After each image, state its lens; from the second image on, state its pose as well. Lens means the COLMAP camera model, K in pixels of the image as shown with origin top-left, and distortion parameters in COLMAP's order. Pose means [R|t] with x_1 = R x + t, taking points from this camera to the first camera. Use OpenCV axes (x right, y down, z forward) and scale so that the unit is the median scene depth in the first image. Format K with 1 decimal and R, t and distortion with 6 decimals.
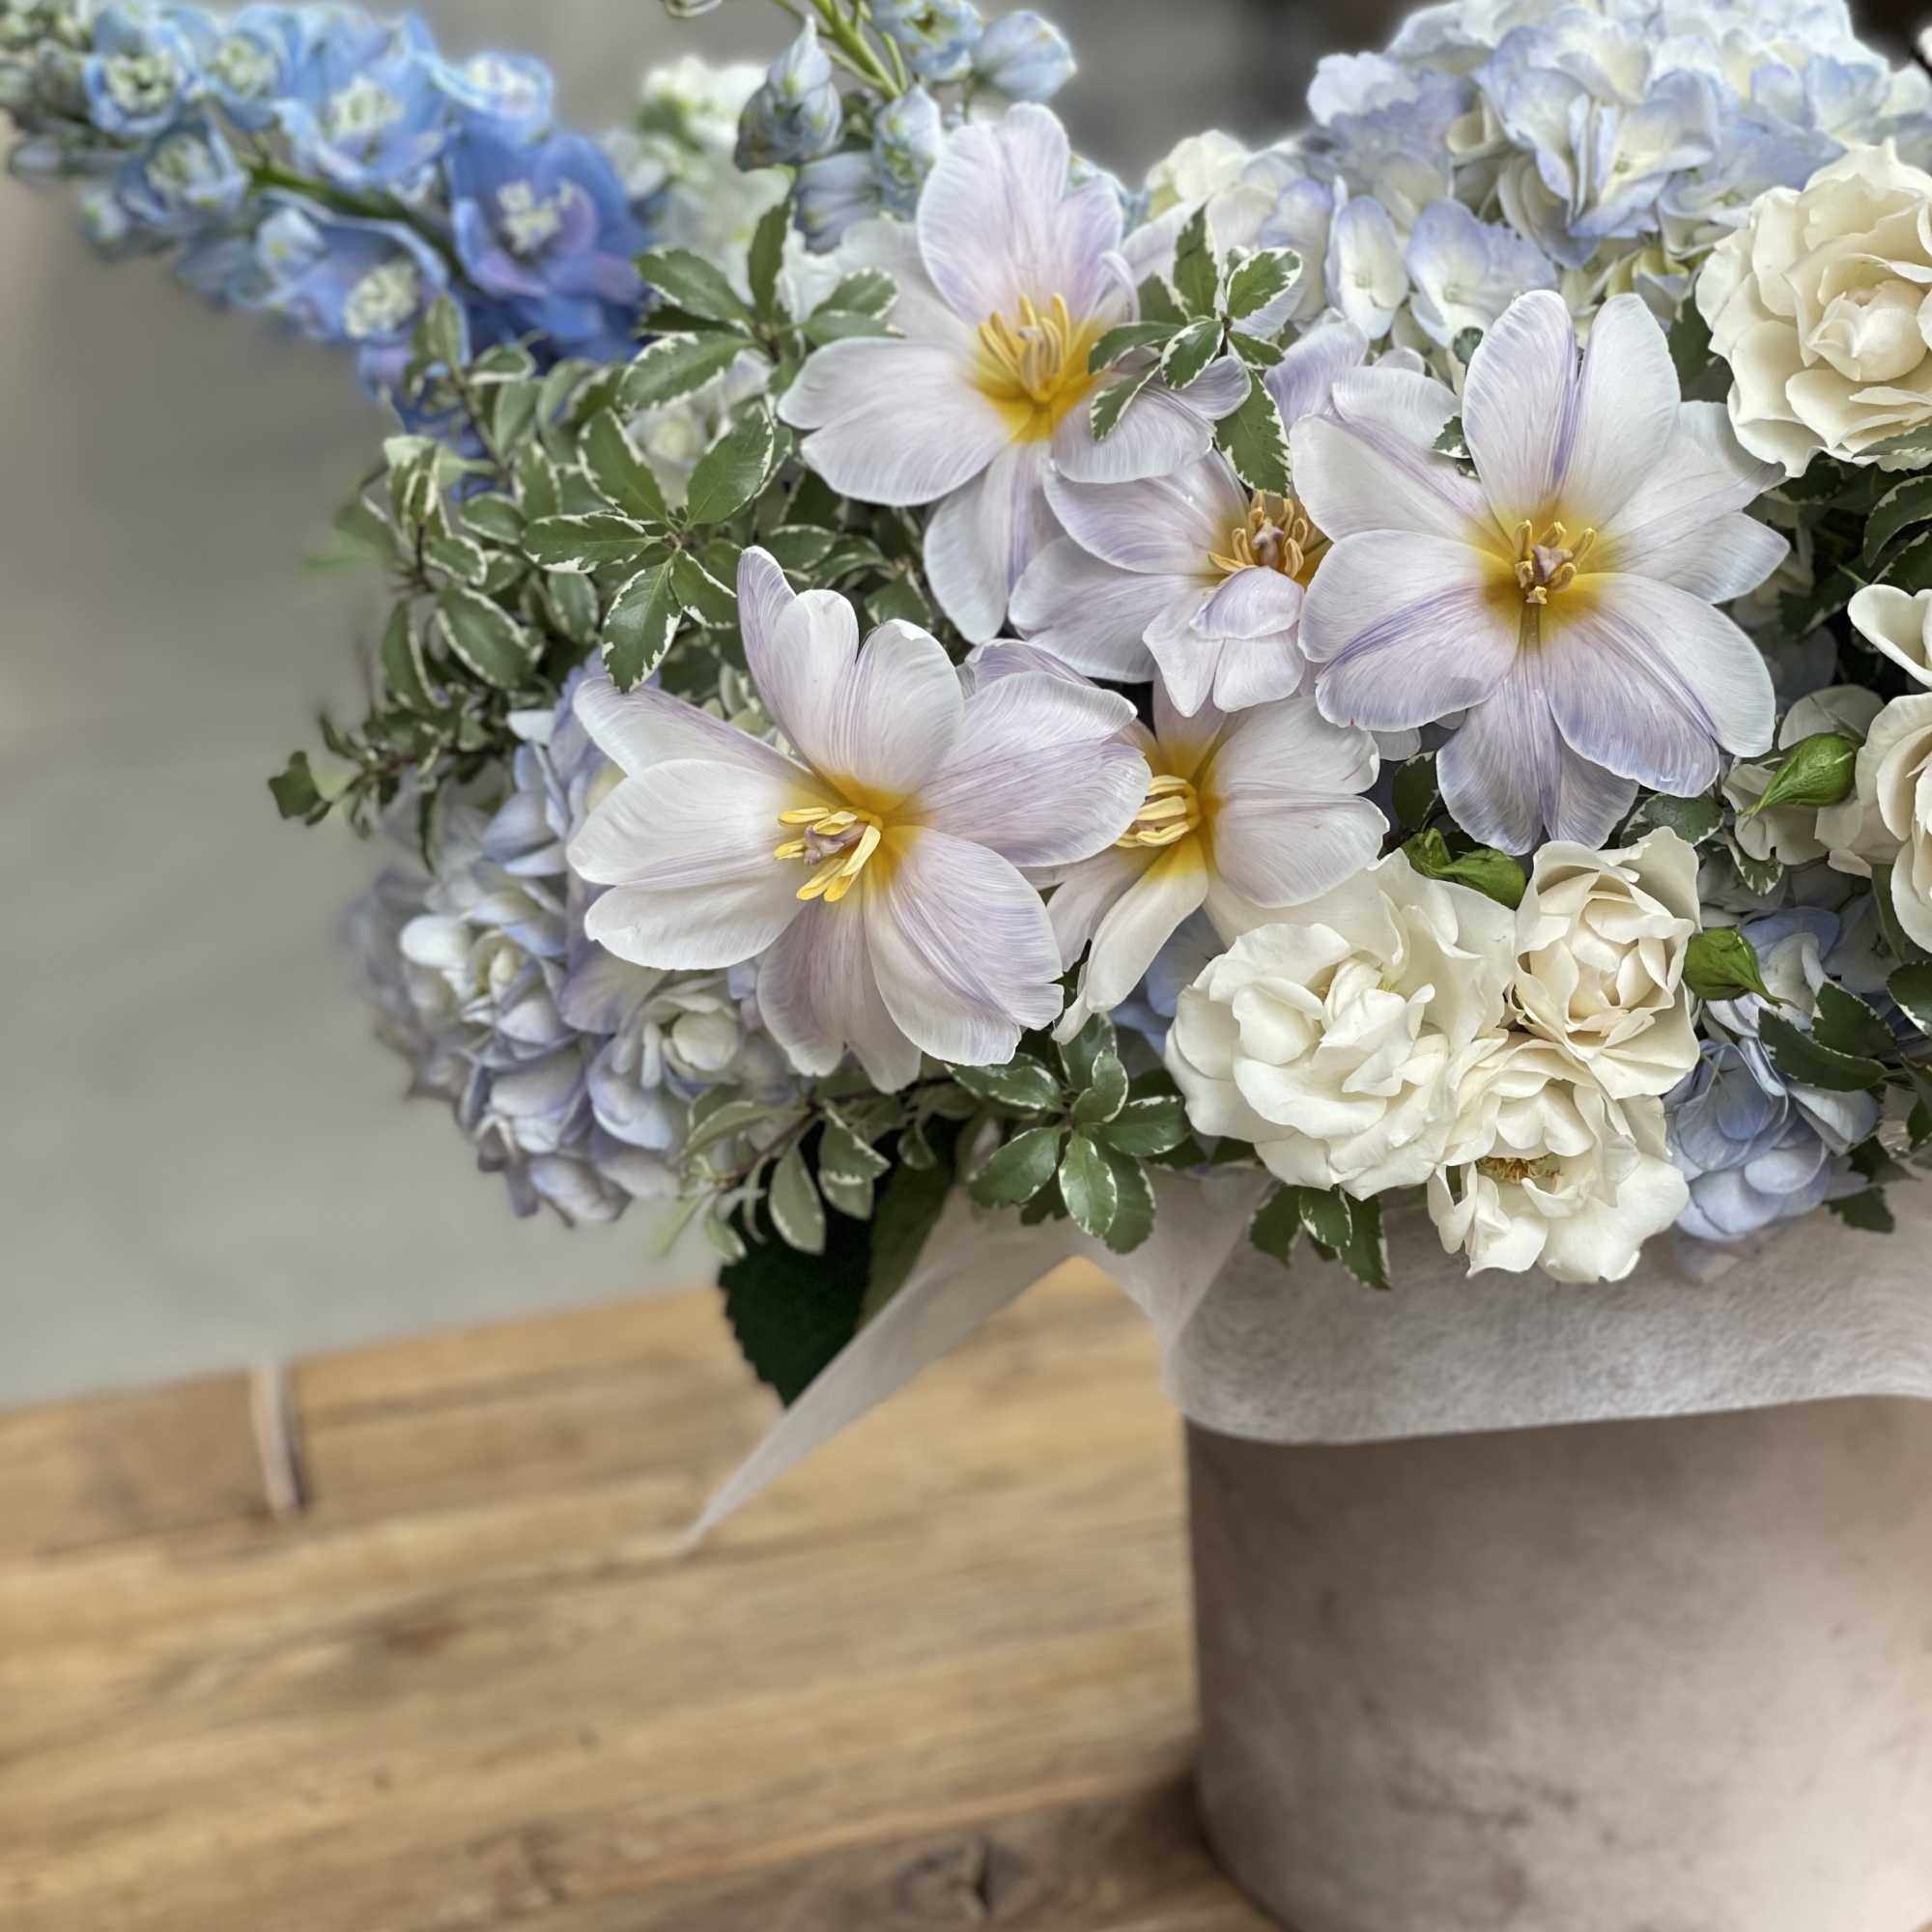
lens RADIAL K [[3825.5, 0, 977.9], [0, 3825.5, 959.1], [0, 0, 1]] dist [0.072413, 0.000000]
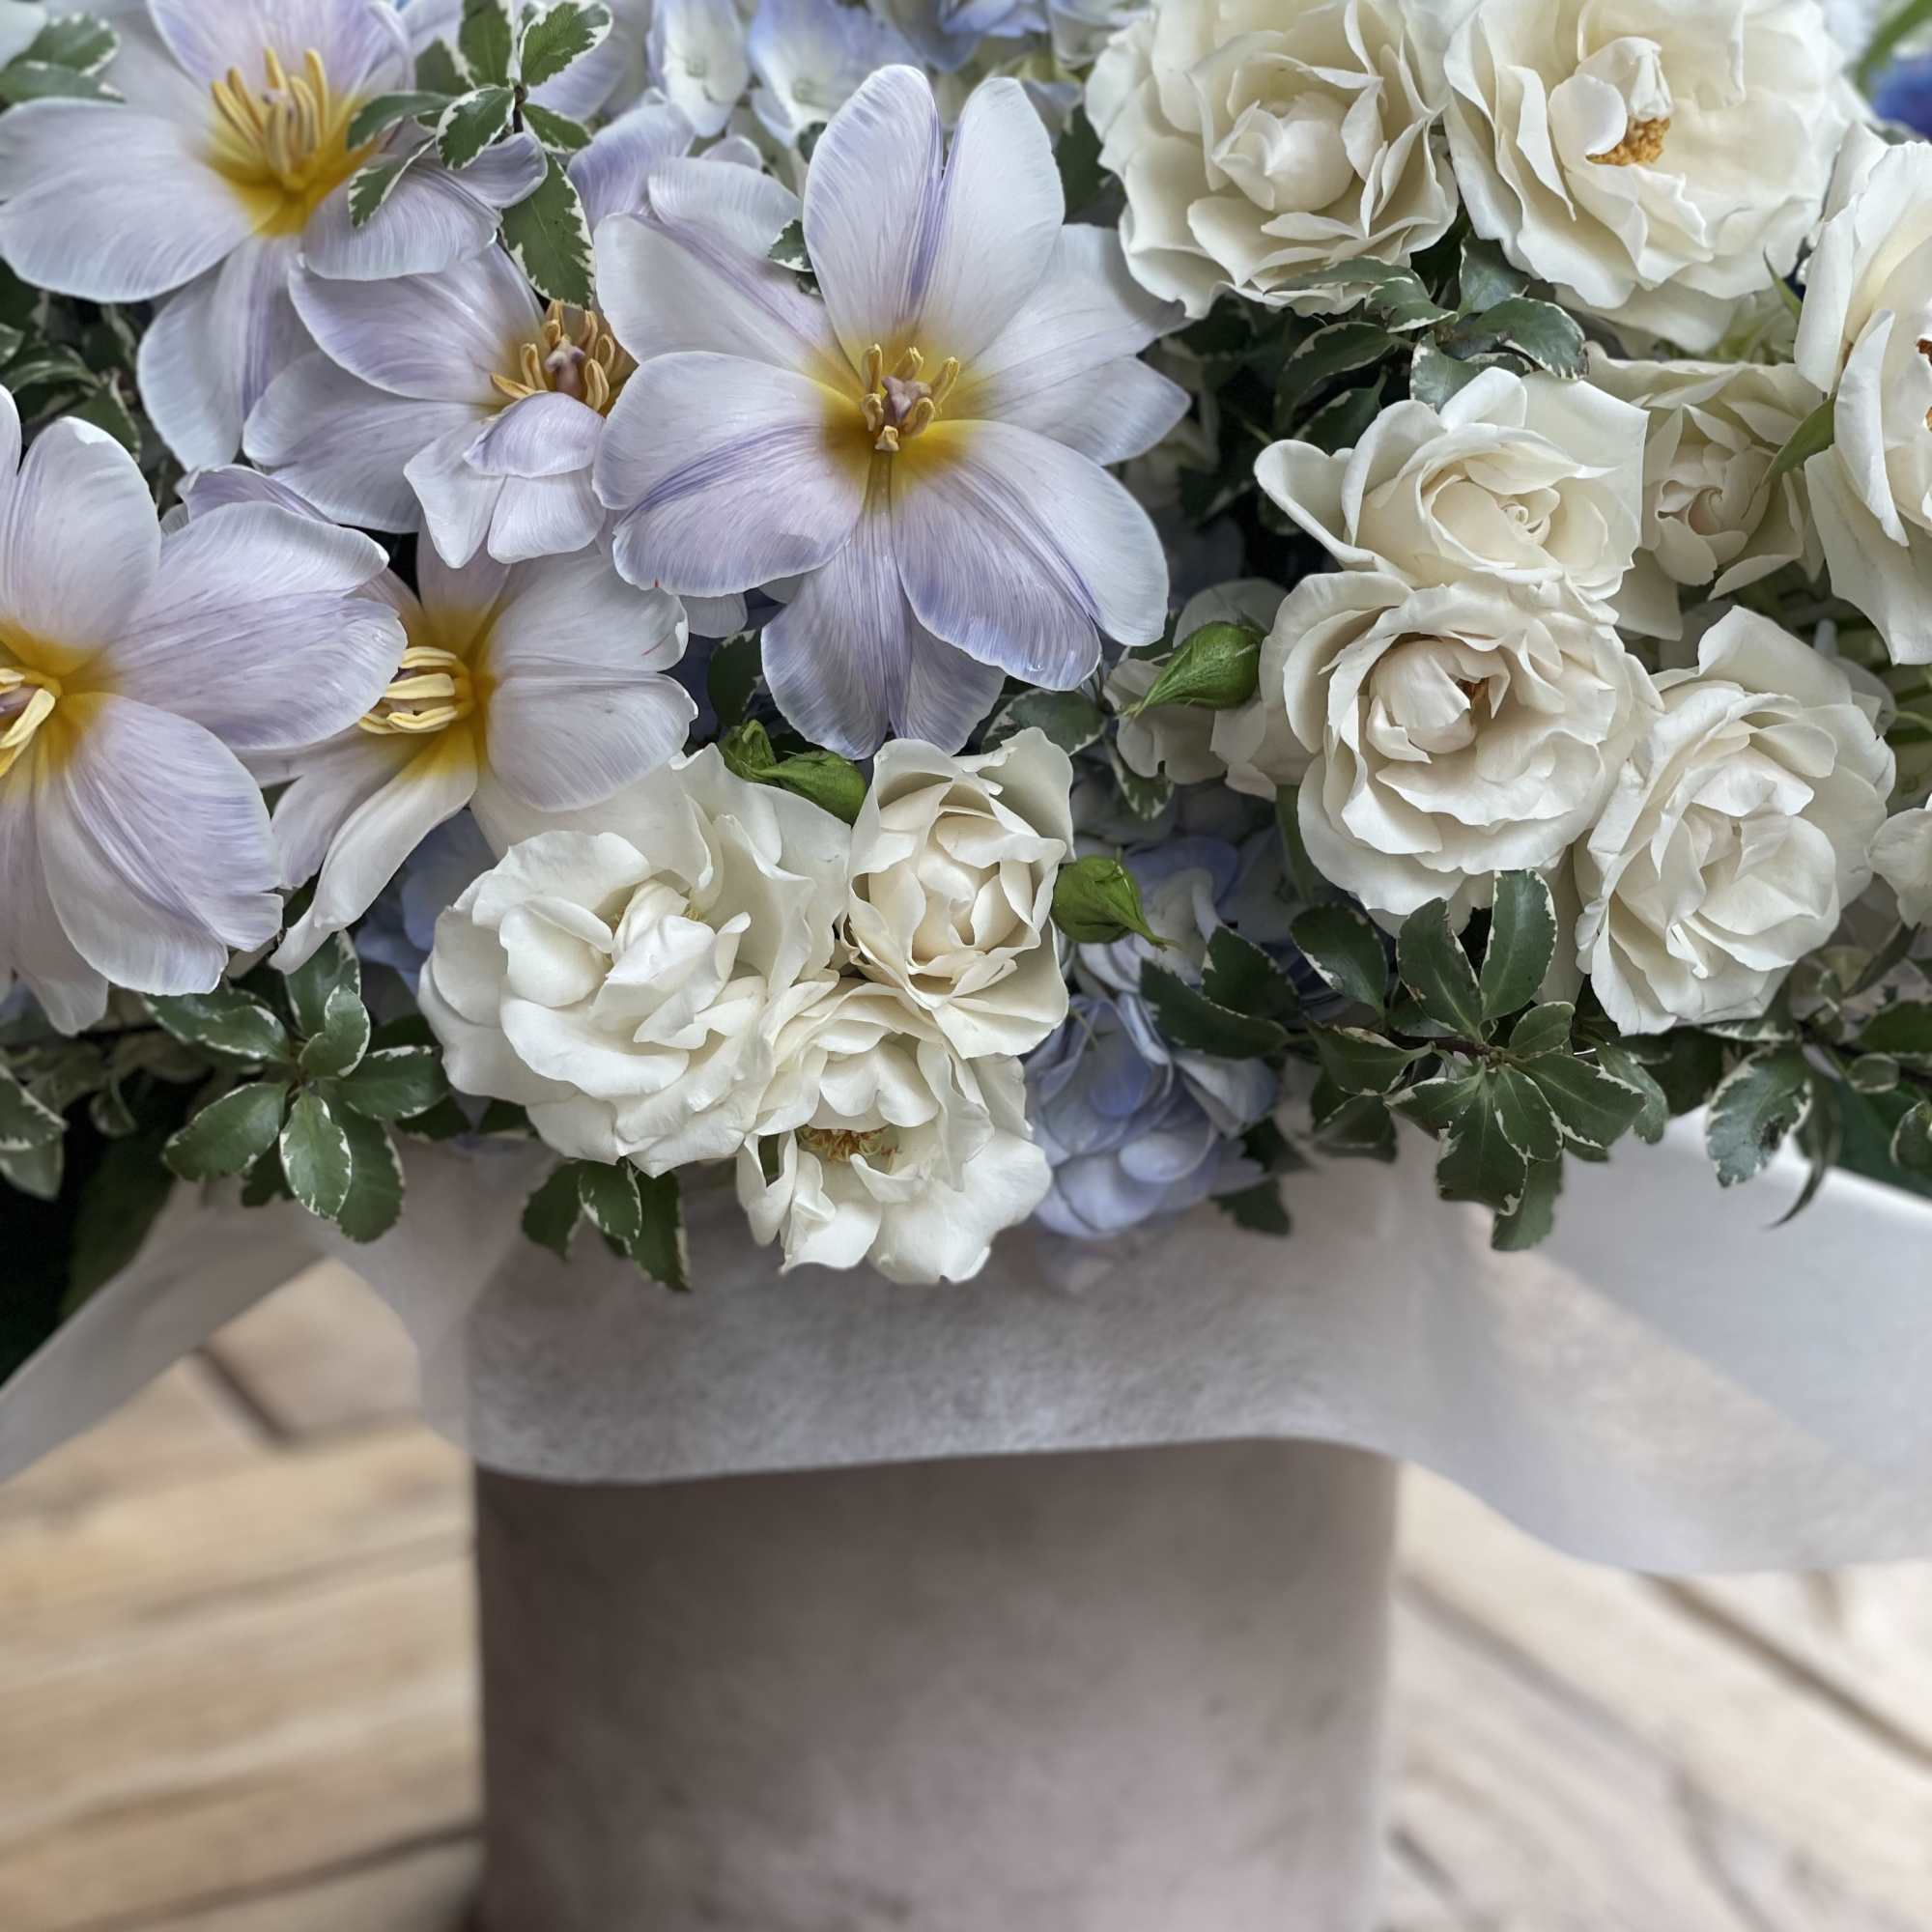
lens RADIAL K [[3825.5, 0, 963.9], [0, 3825.5, 947.4], [0, 0, 1]] dist [0.072413, 0.000000]
pose [[0.988784, 0.030387, 0.146227, 0.043702], [-0.027353, 0.999368, -0.022717, 0.029977], [-0.146824, 0.018463, 0.988990, 0.182753]]
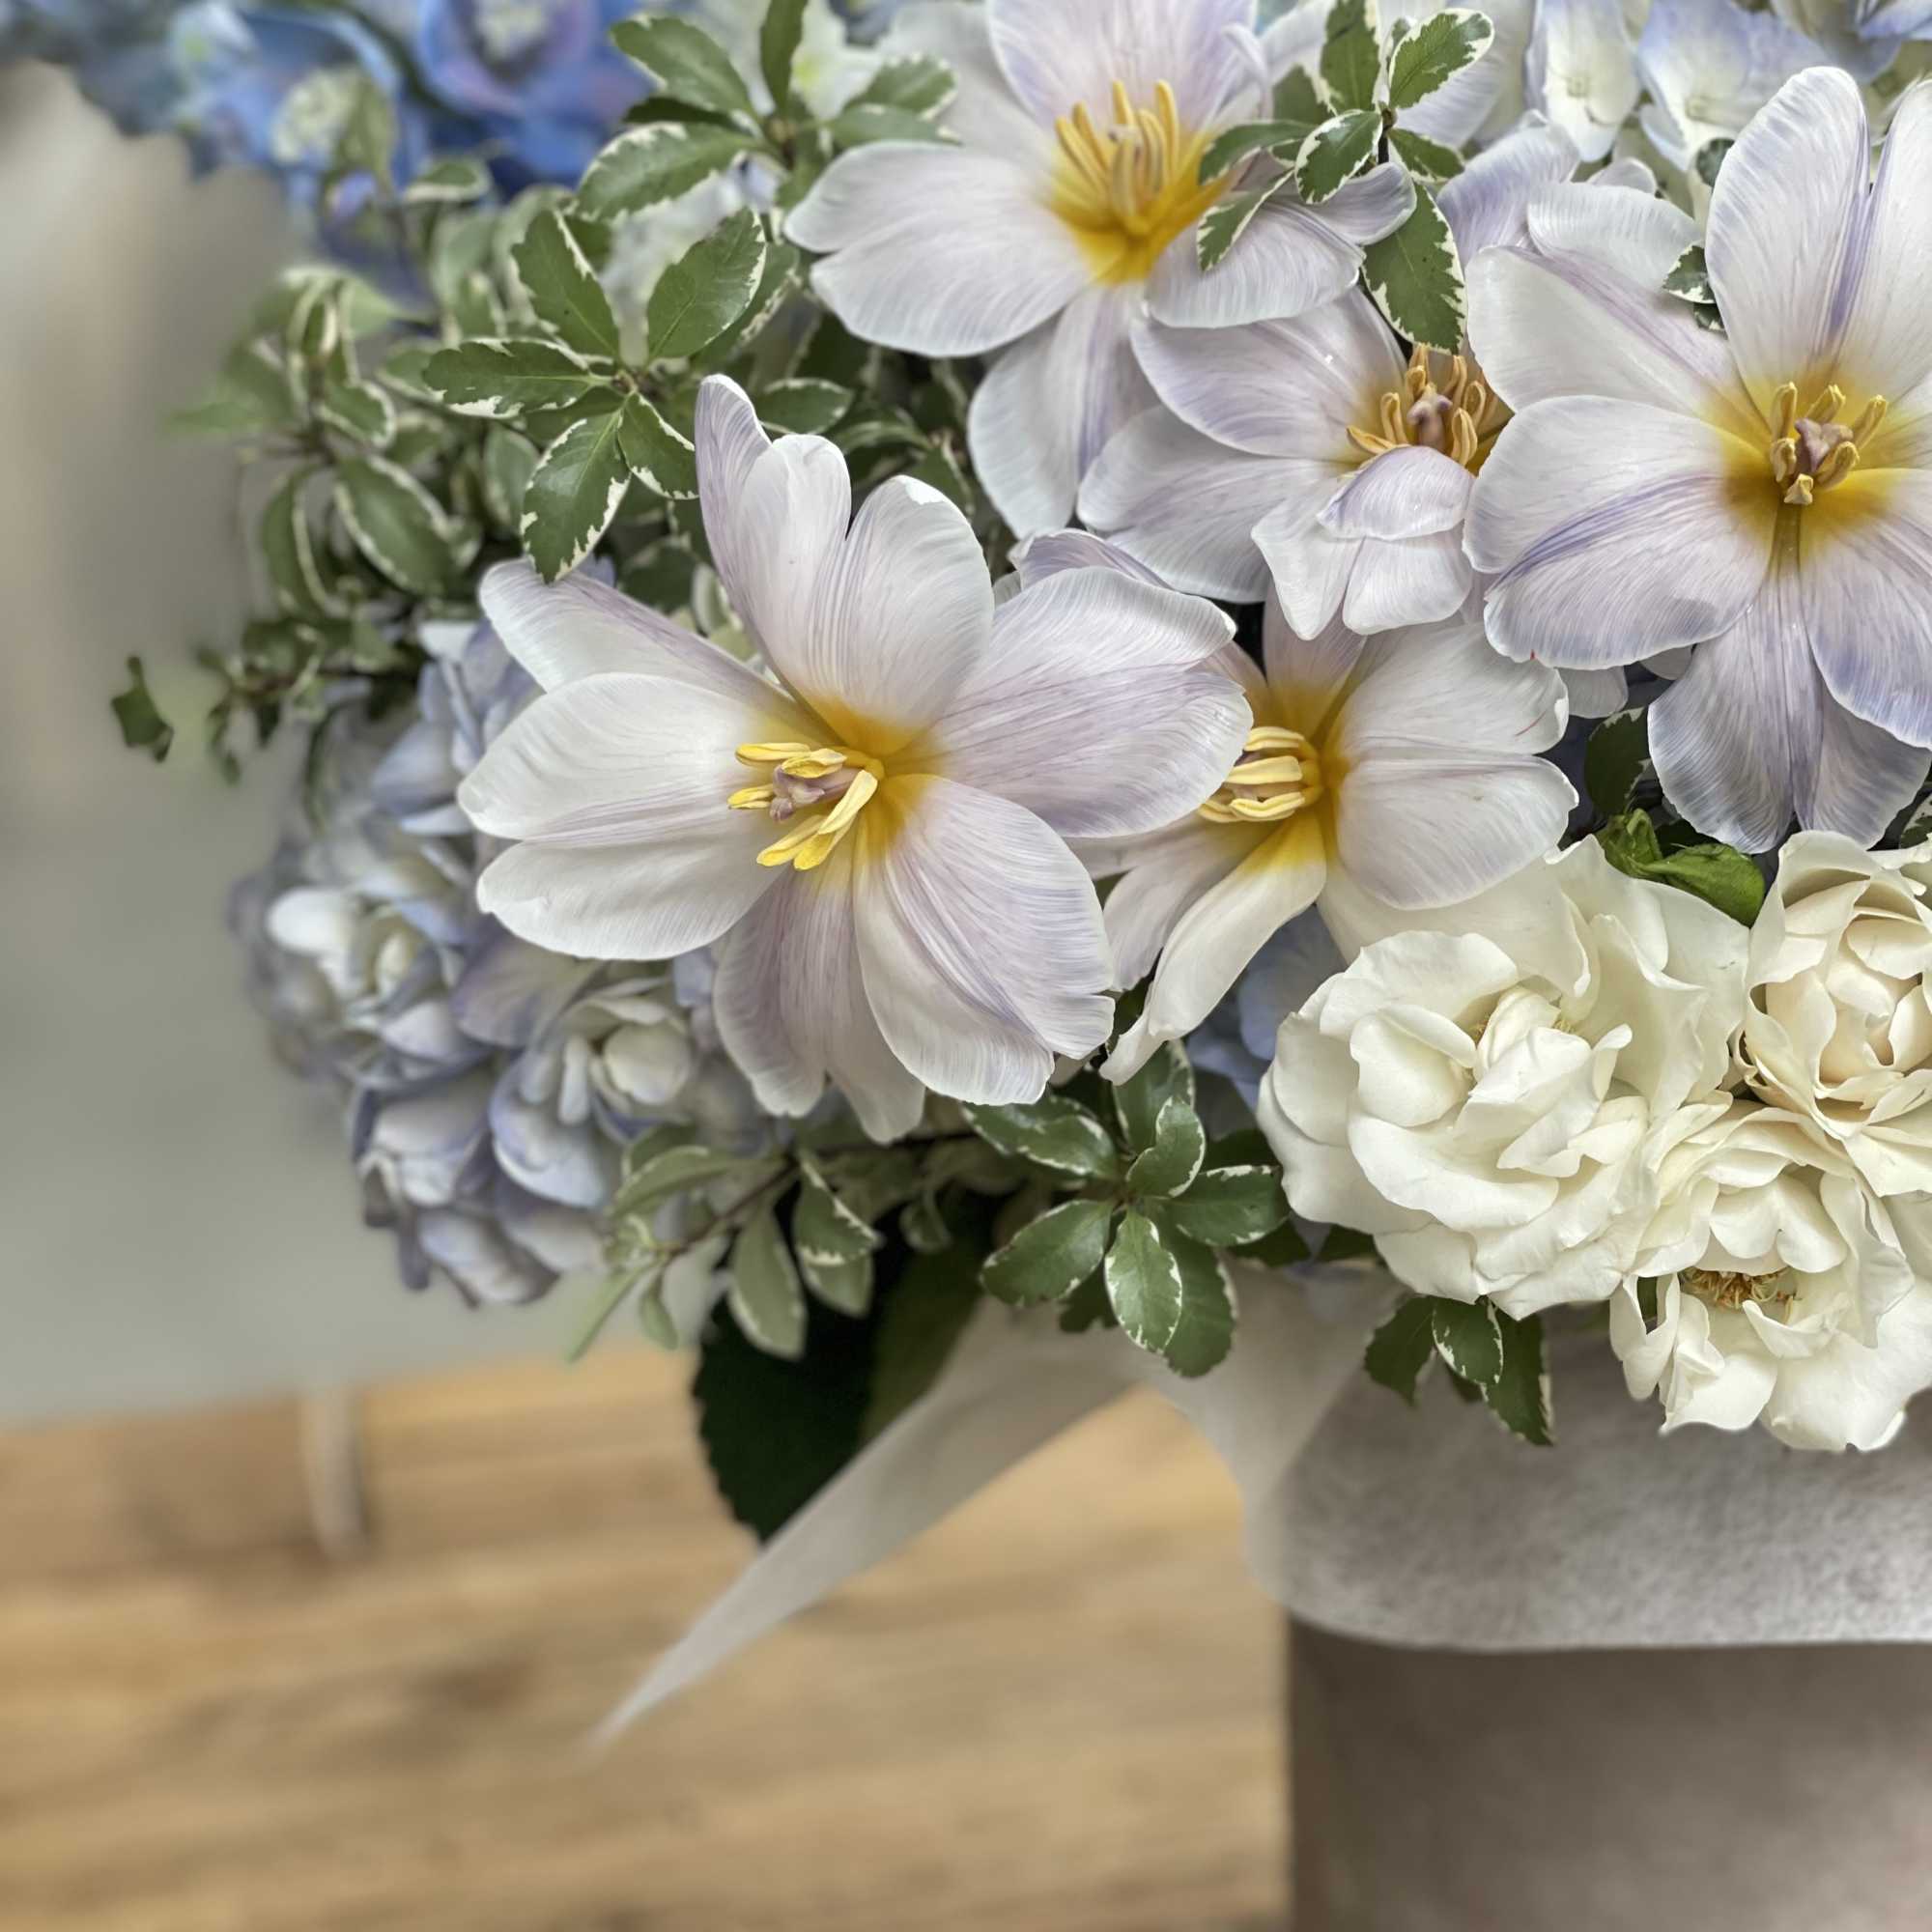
lens RADIAL K [[3825.5, 0, 971.2], [0, 3825.5, 962.1], [0, 0, 1]] dist [0.072413, 0.000000]
pose [[0.997441, 0.047419, -0.053506, 0.031761], [-0.049325, 0.998174, -0.034873, 0.025115], [0.051754, 0.037423, 0.997958, 0.261415]]
